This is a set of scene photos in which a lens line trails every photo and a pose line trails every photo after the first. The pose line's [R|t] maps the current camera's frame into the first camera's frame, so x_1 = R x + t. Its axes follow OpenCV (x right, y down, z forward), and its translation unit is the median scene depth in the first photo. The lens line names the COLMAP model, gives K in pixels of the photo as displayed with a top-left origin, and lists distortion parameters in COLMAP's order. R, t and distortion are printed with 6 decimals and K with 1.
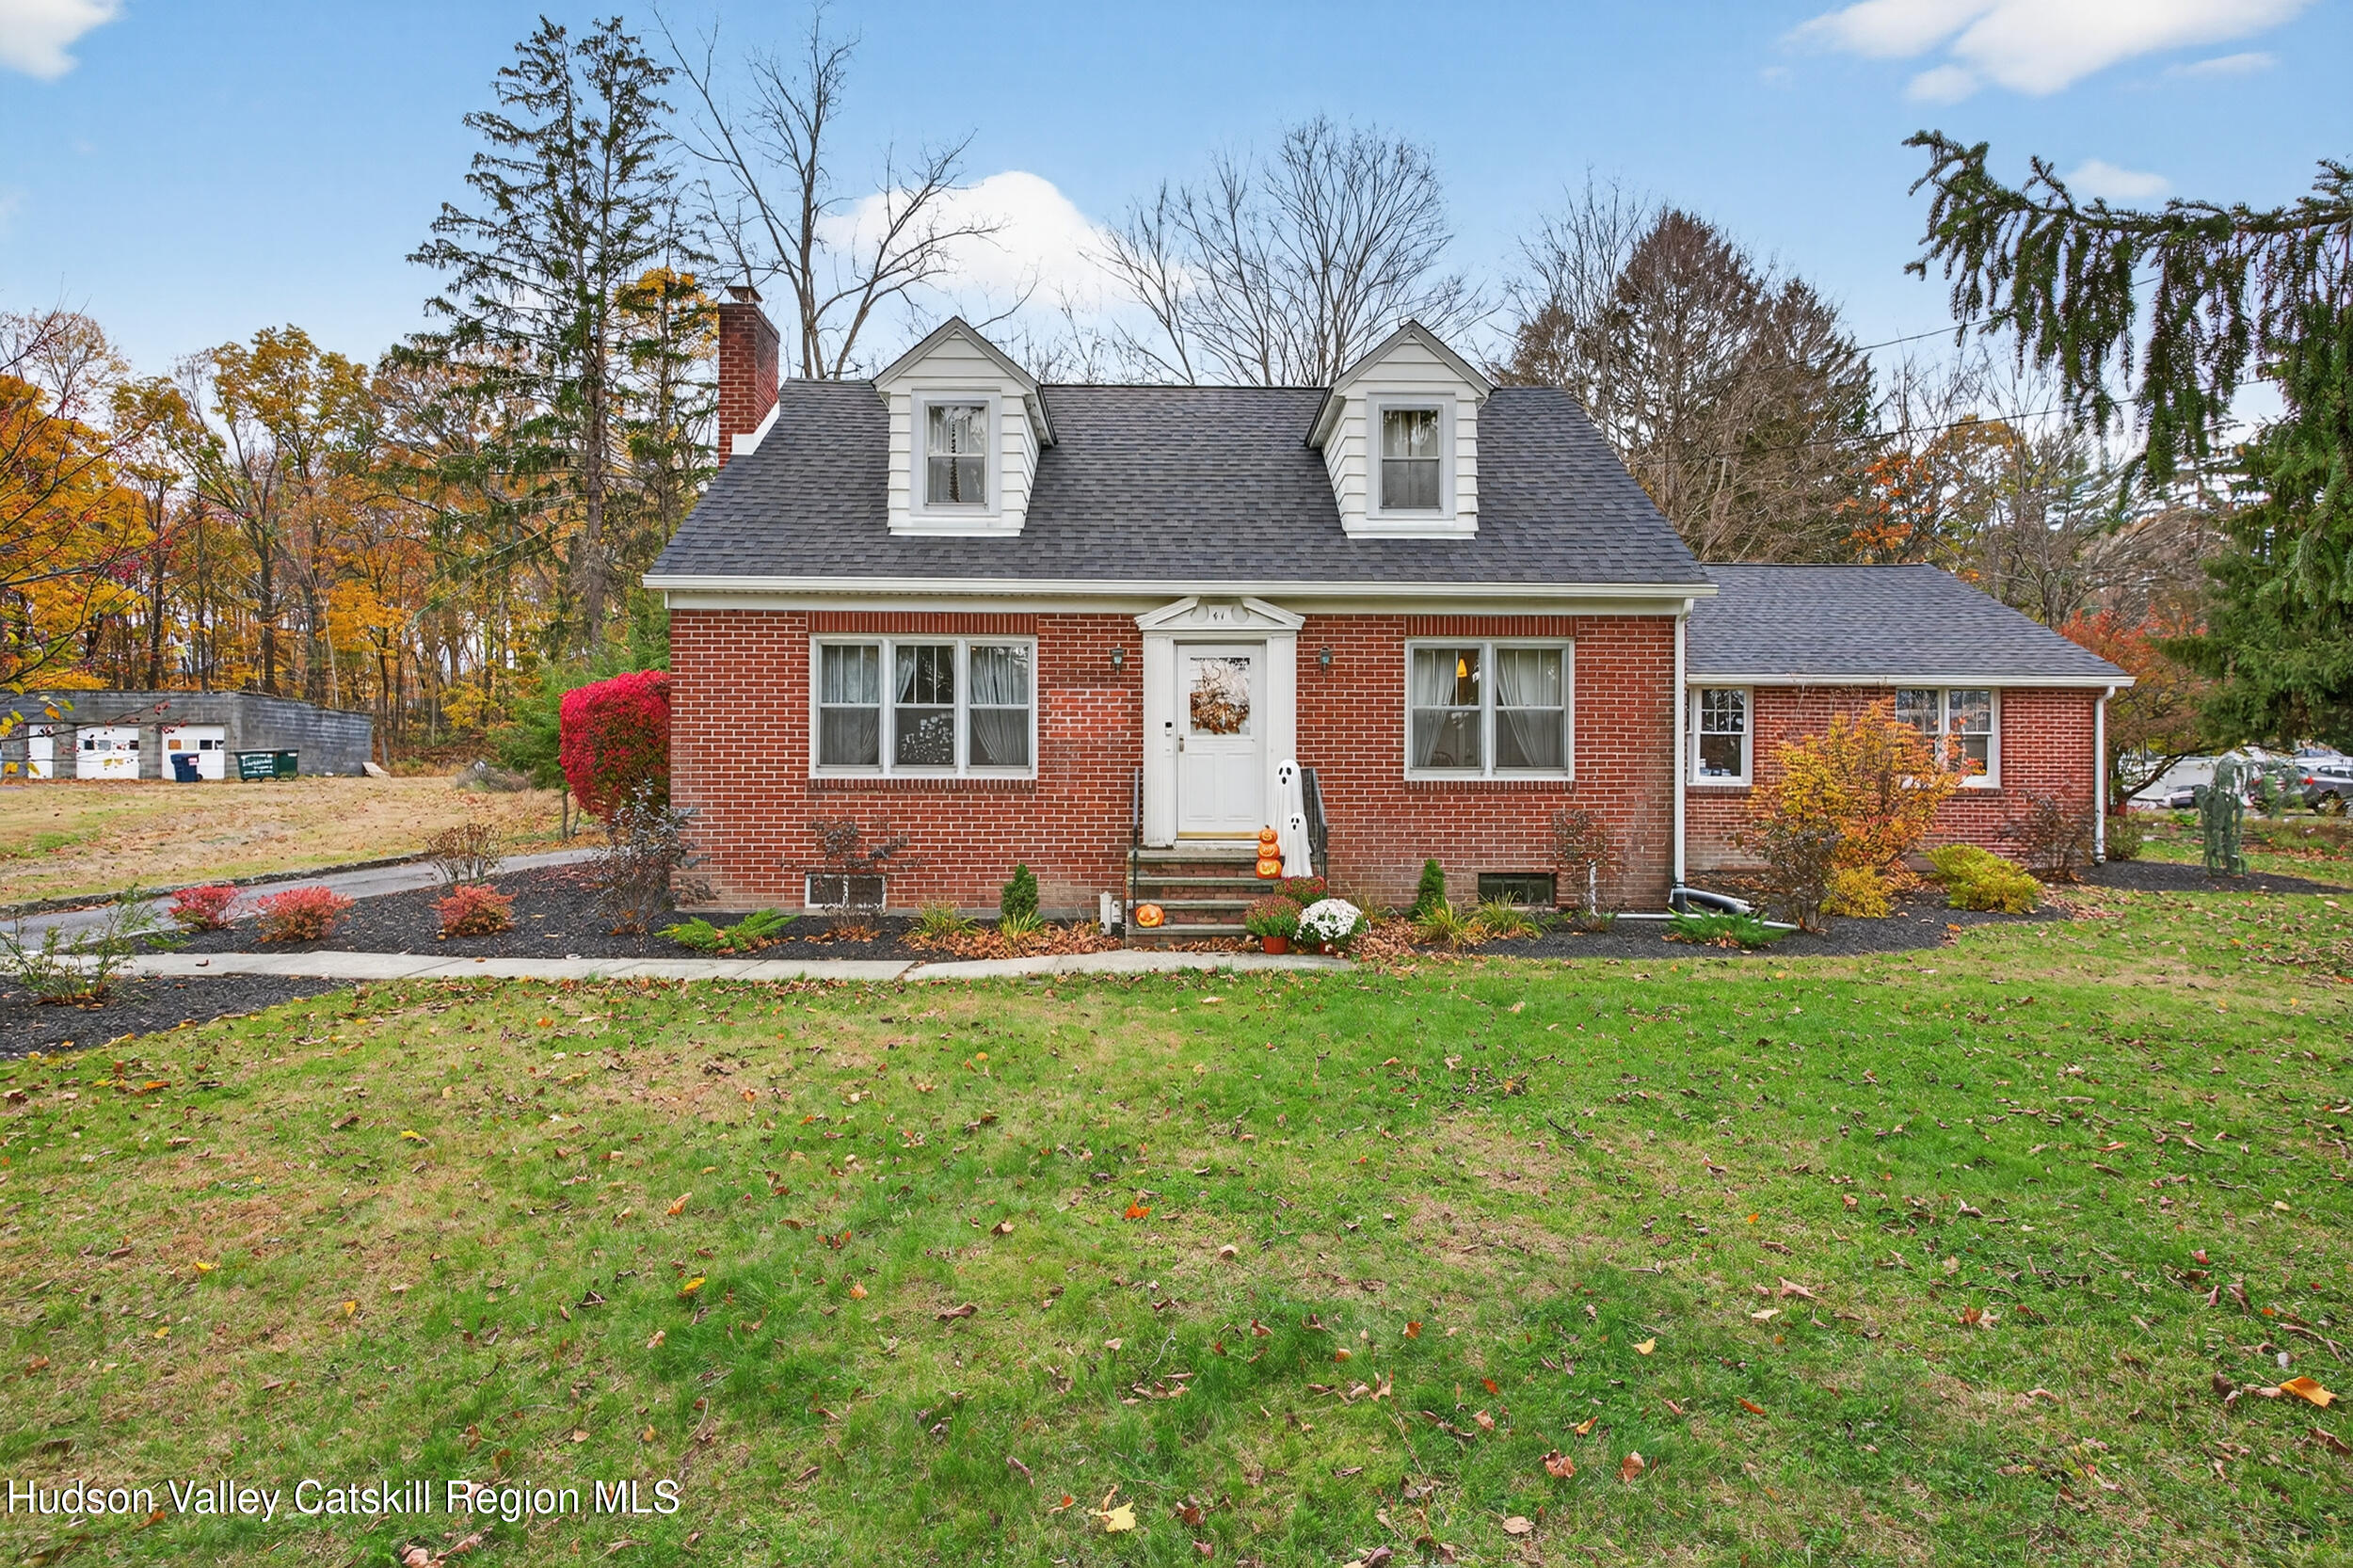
lens RADIAL K [[1136.5, 0, 1184.9], [0, 1136.5, 765.3], [0, 0, 1]] dist [-0.000693, 0.000227]
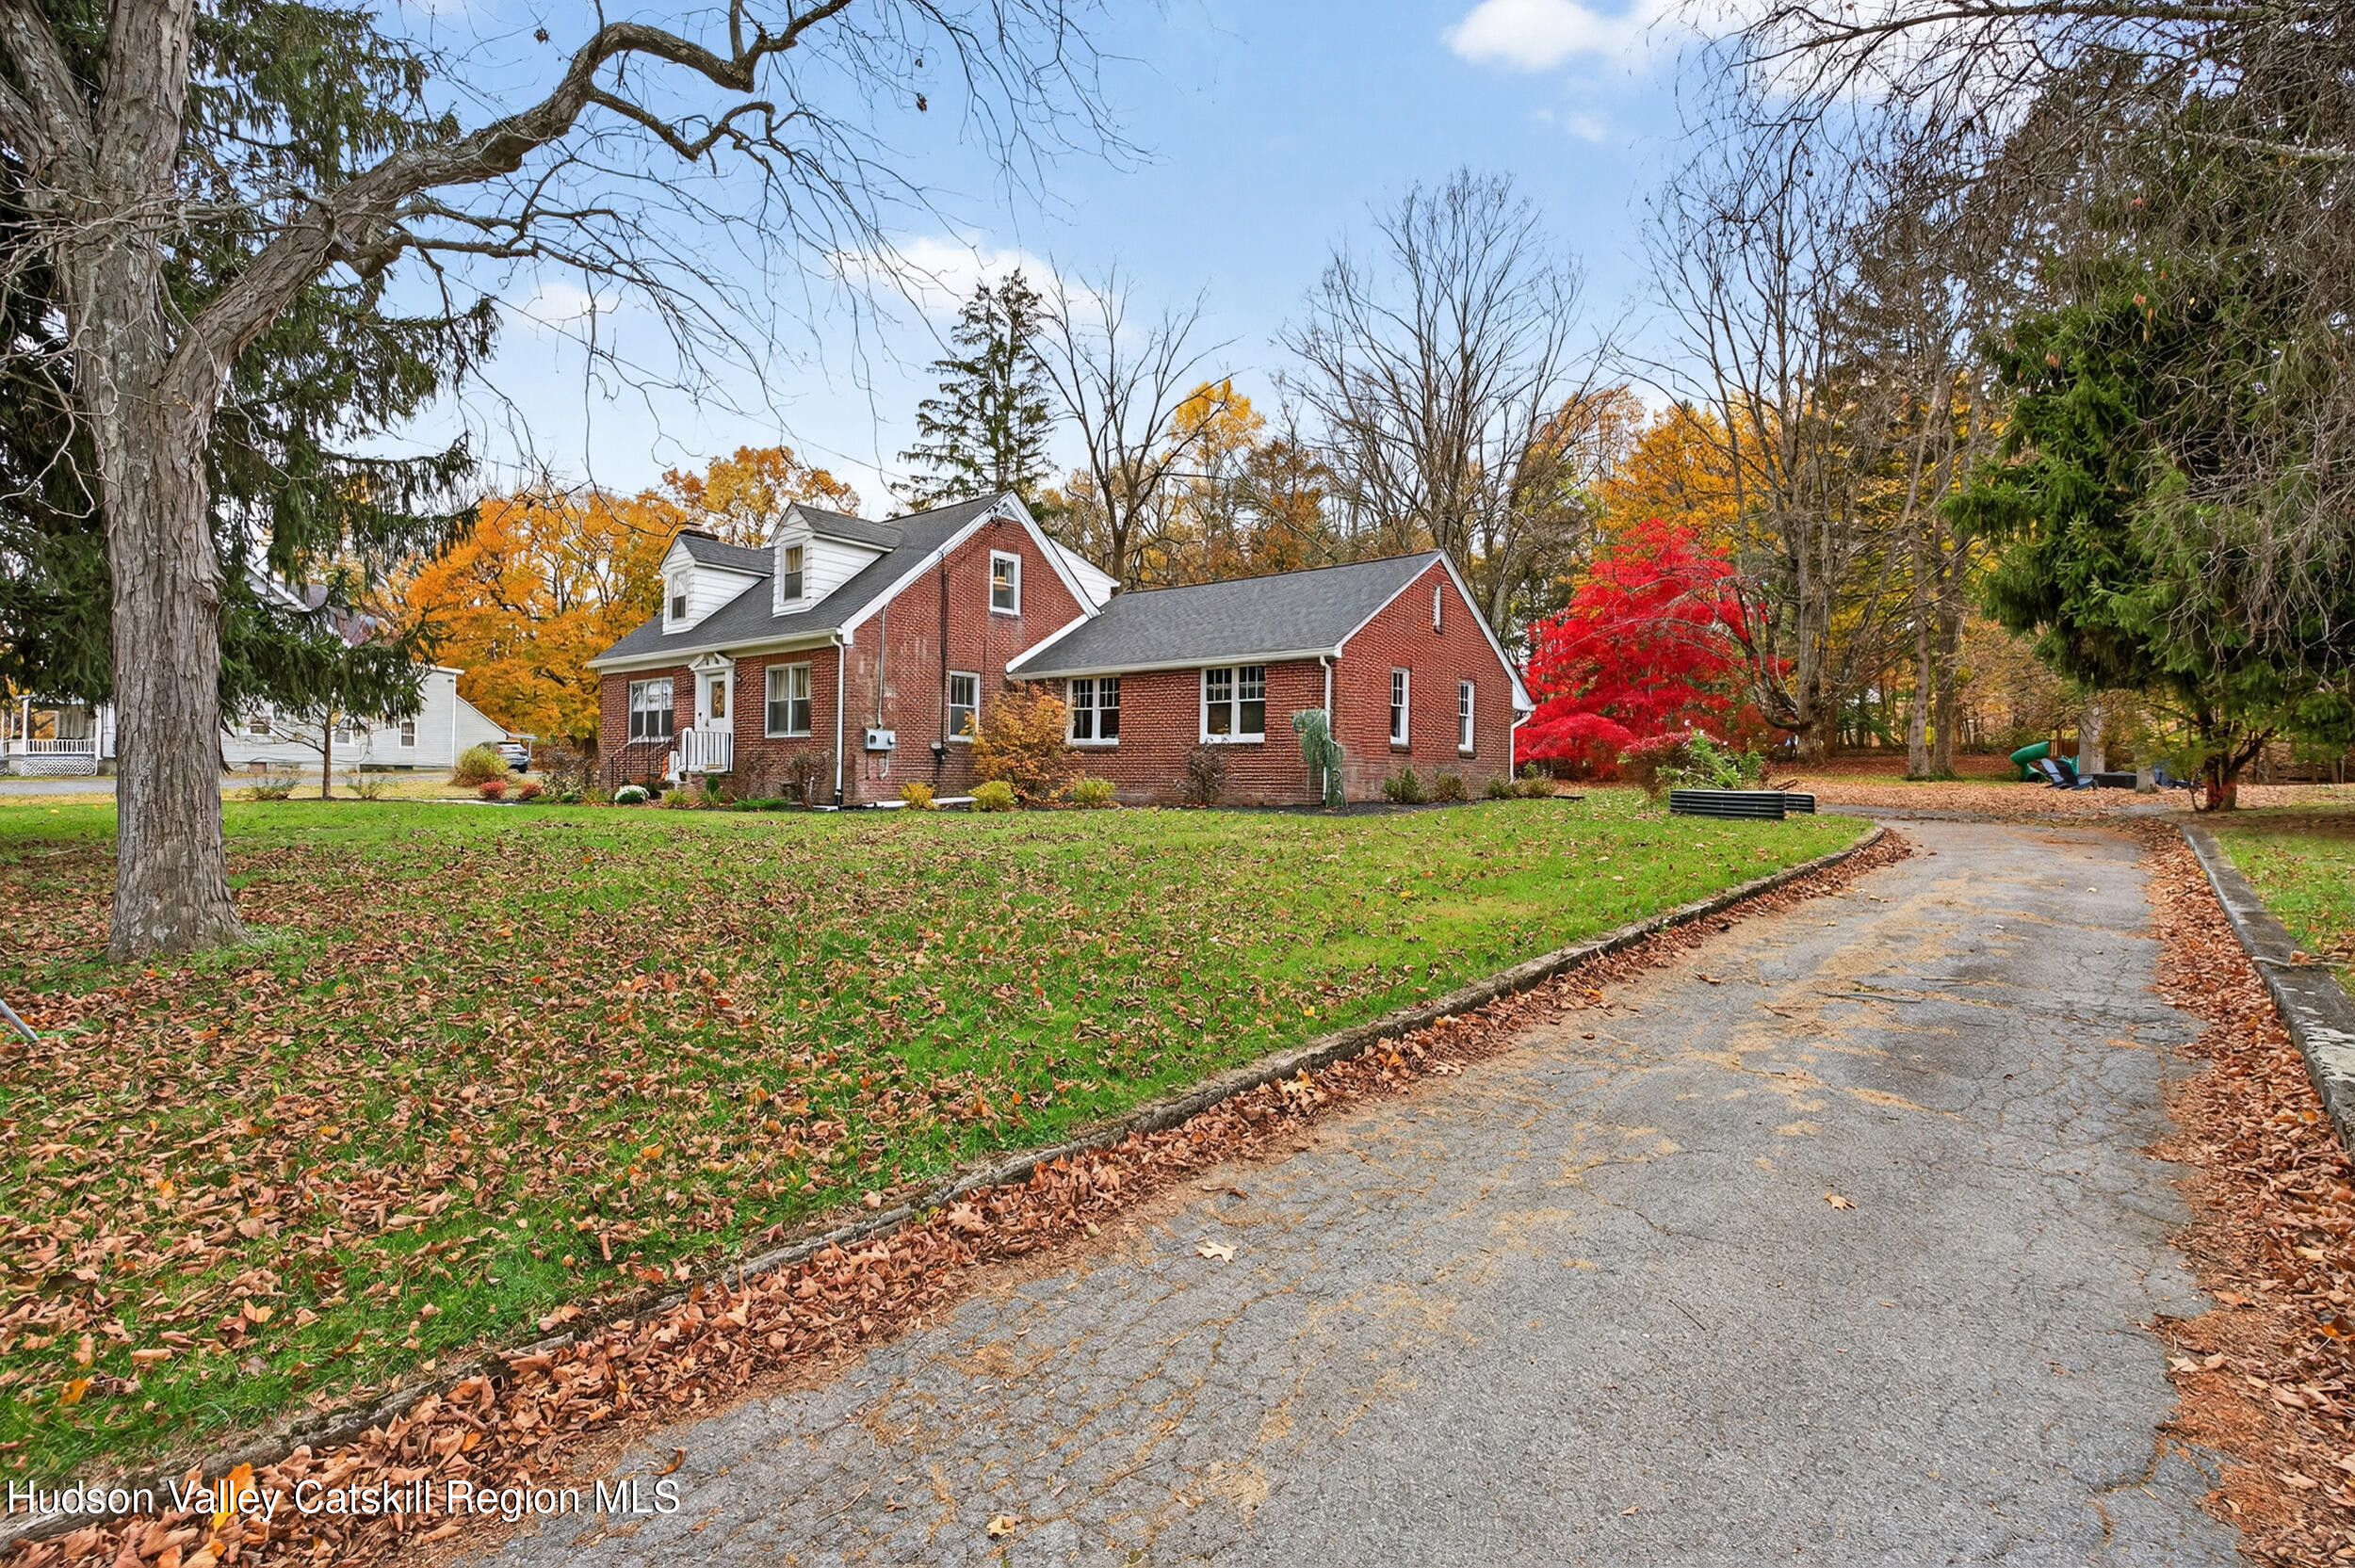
lens RADIAL K [[1137.4, 0, 1186.0], [0, 1137.4, 765.3], [0, 0, 1]] dist [-0.000693, 0.000227]
pose [[0.687615, 0.016890, -0.725879, 1.545937], [0.000614, 0.999716, 0.023844, 0.012878], [0.726075, -0.016841, 0.687409, 0.093107]]
